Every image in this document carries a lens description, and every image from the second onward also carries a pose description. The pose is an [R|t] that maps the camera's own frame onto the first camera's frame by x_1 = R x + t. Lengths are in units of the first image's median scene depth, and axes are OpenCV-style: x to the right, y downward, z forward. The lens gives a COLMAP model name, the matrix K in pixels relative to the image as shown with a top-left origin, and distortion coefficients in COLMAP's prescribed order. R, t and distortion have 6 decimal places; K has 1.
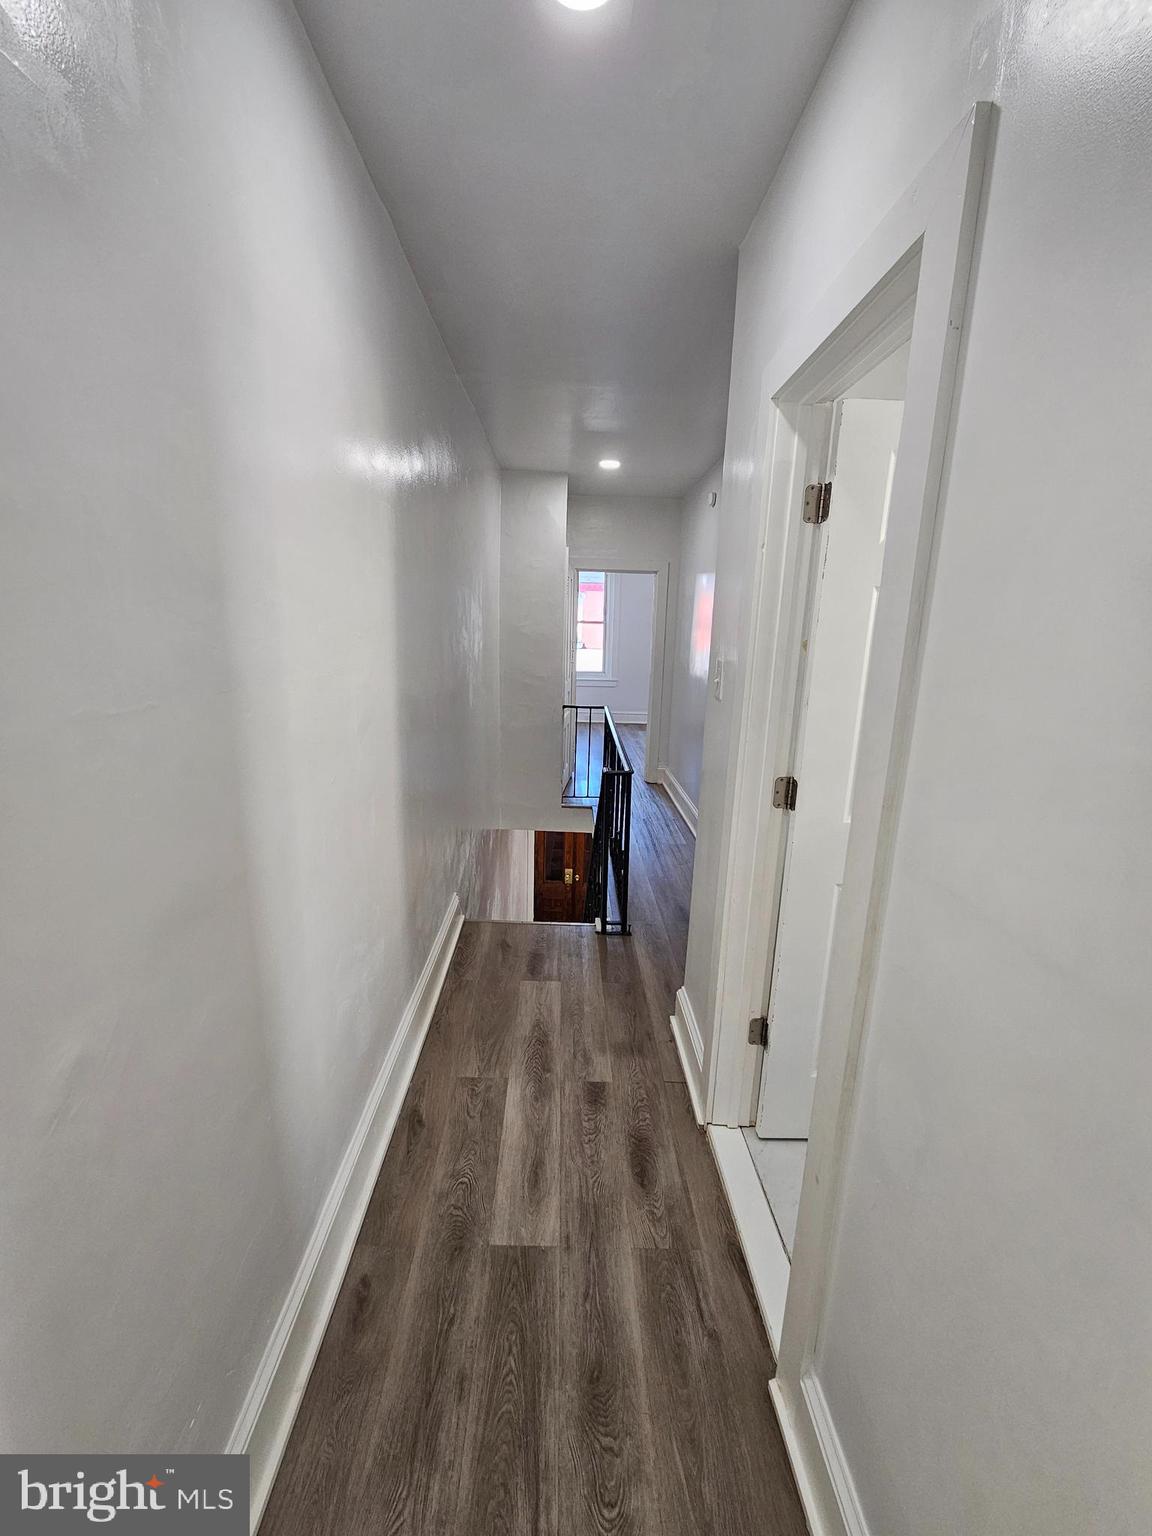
lens RADIAL K [[626.1, 0, 571.6], [0, 626.1, 773.5], [0, 0, 1]] dist [-0.002666, -0.000024]
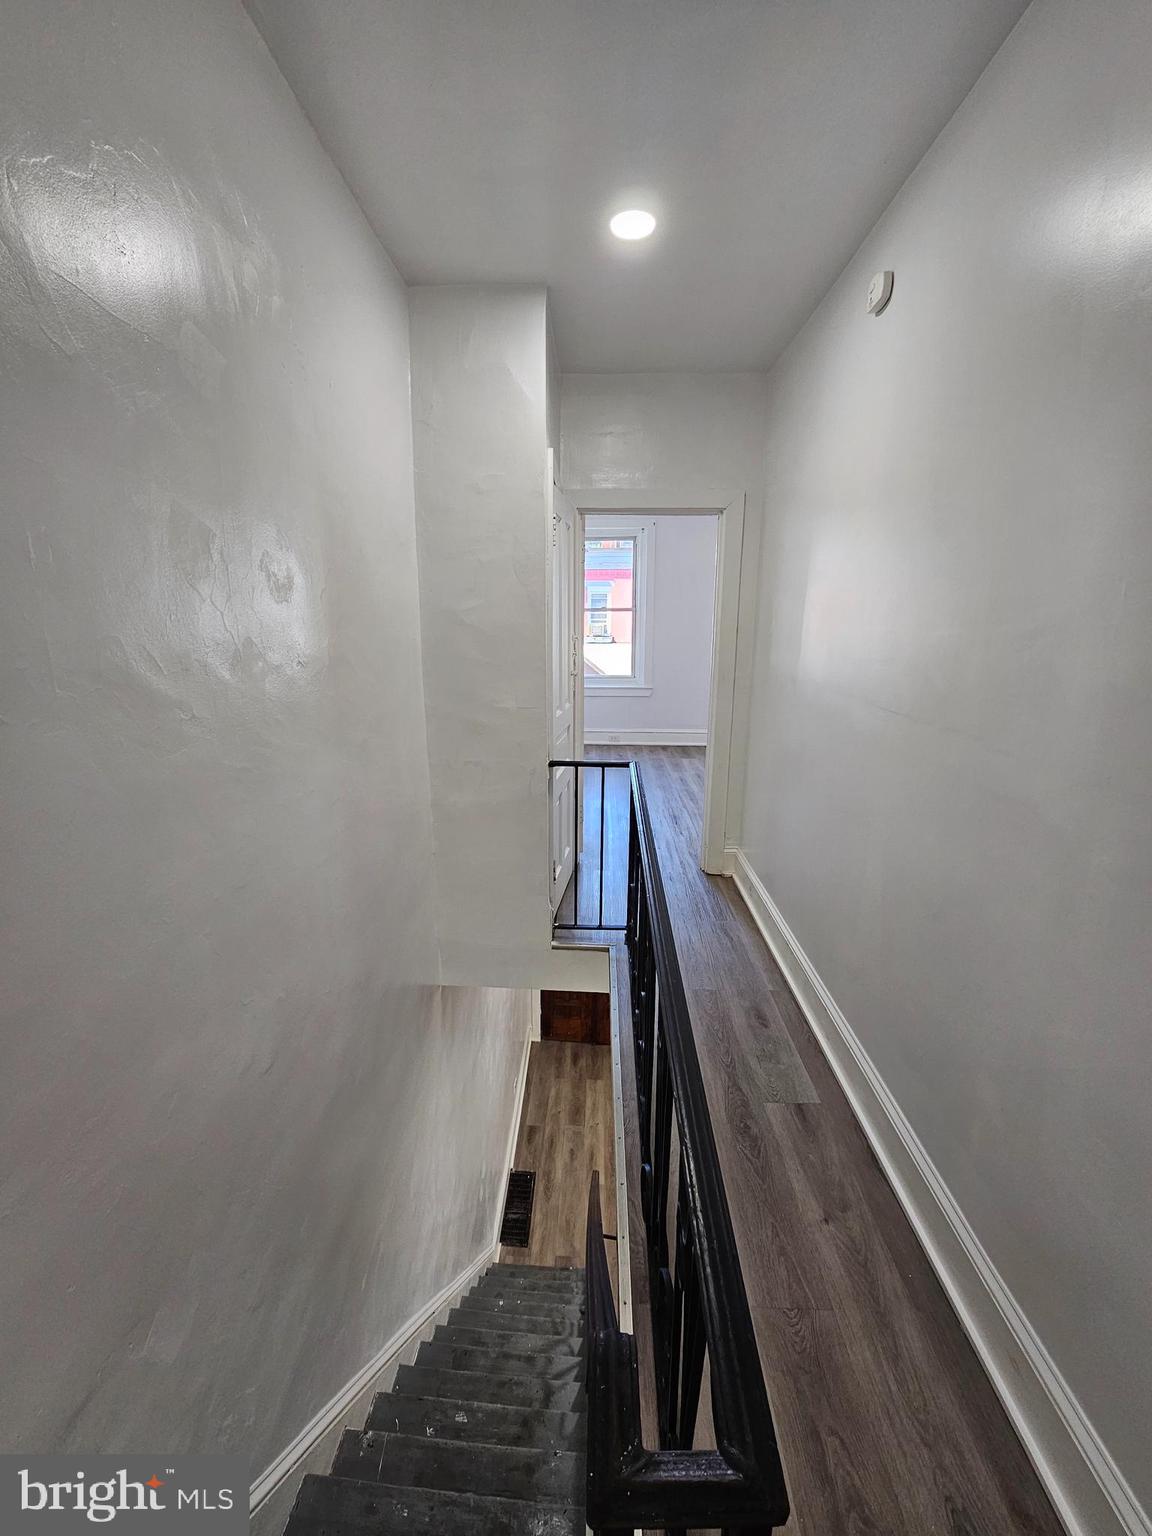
lens RADIAL K [[626.1, 0, 569.6], [0, 626.1, 765.8], [0, 0, 1]] dist [-0.002666, -0.000024]
pose [[0.998295, -0.011552, -0.057224, 0.027917], [0.011471, 0.999933, -0.001735, -0.089398], [0.057240, 0.001076, 0.998360, 0.410654]]
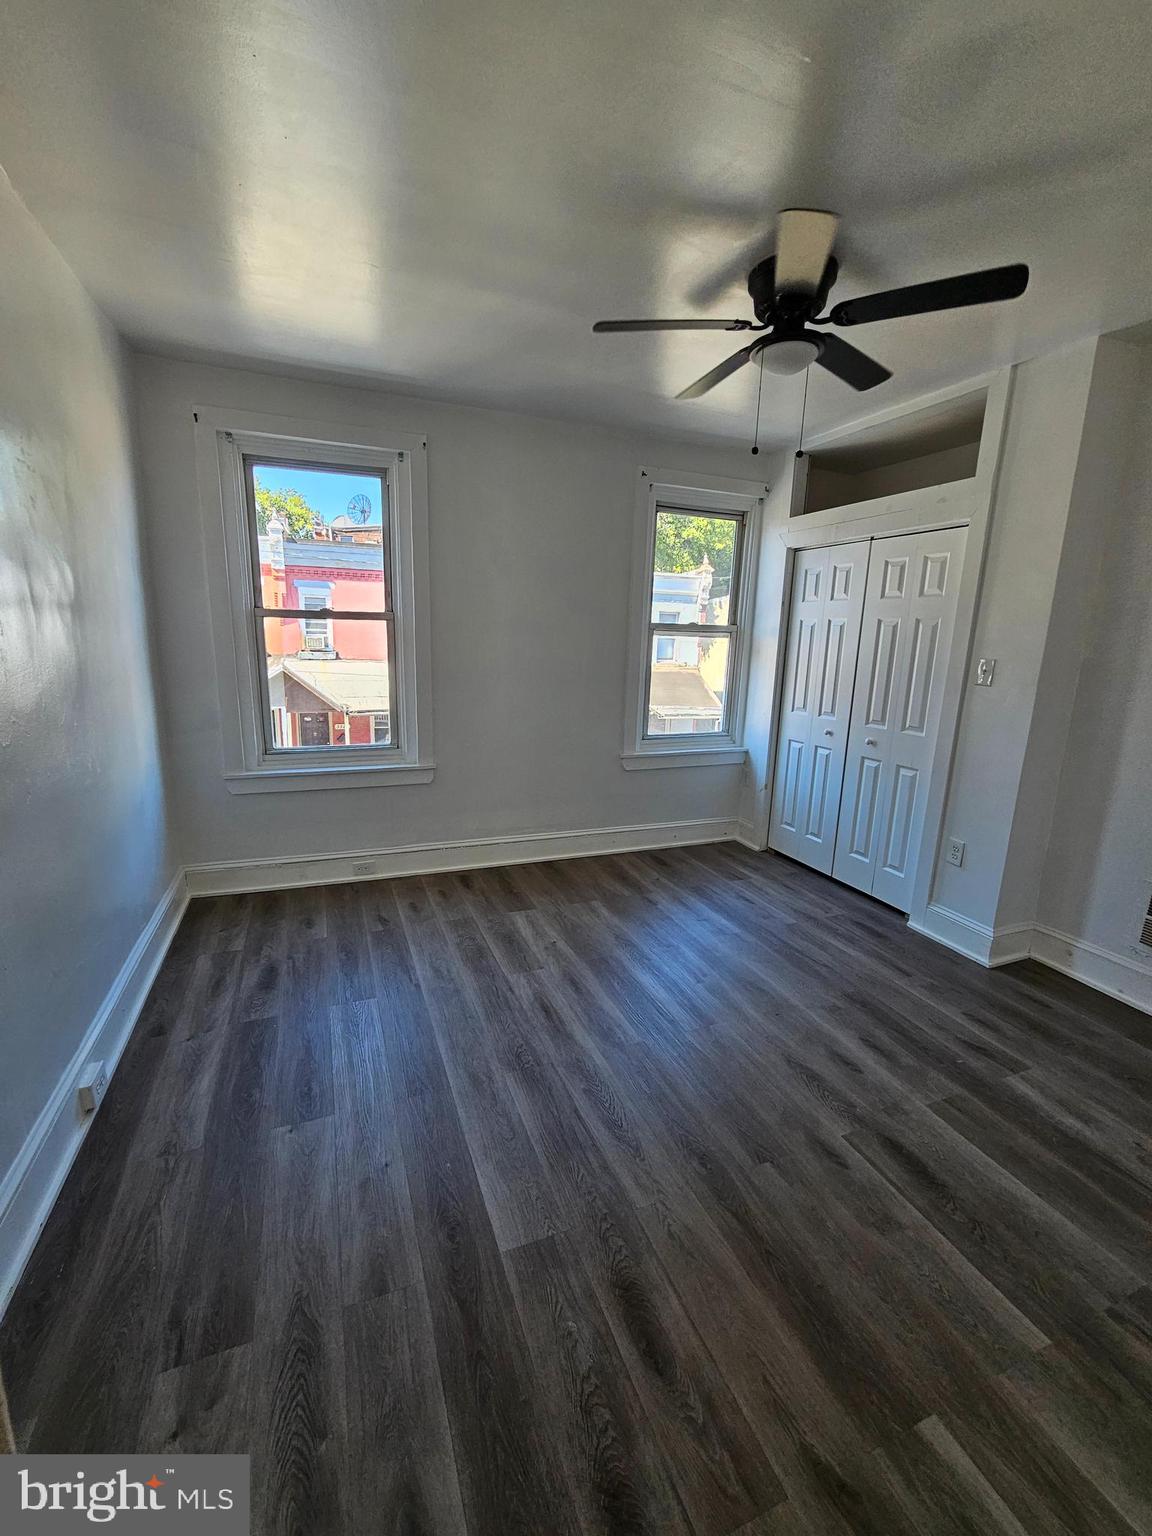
lens RADIAL K [[626.1, 0, 566.6], [0, 626.1, 764.3], [0, 0, 1]] dist [-0.002666, -0.000024]
pose [[0.934115, -0.066933, 0.350642, 0.023770], [0.073735, 0.997259, -0.006069, -0.232585], [-0.349275, 0.031523, 0.936490, 1.004400]]
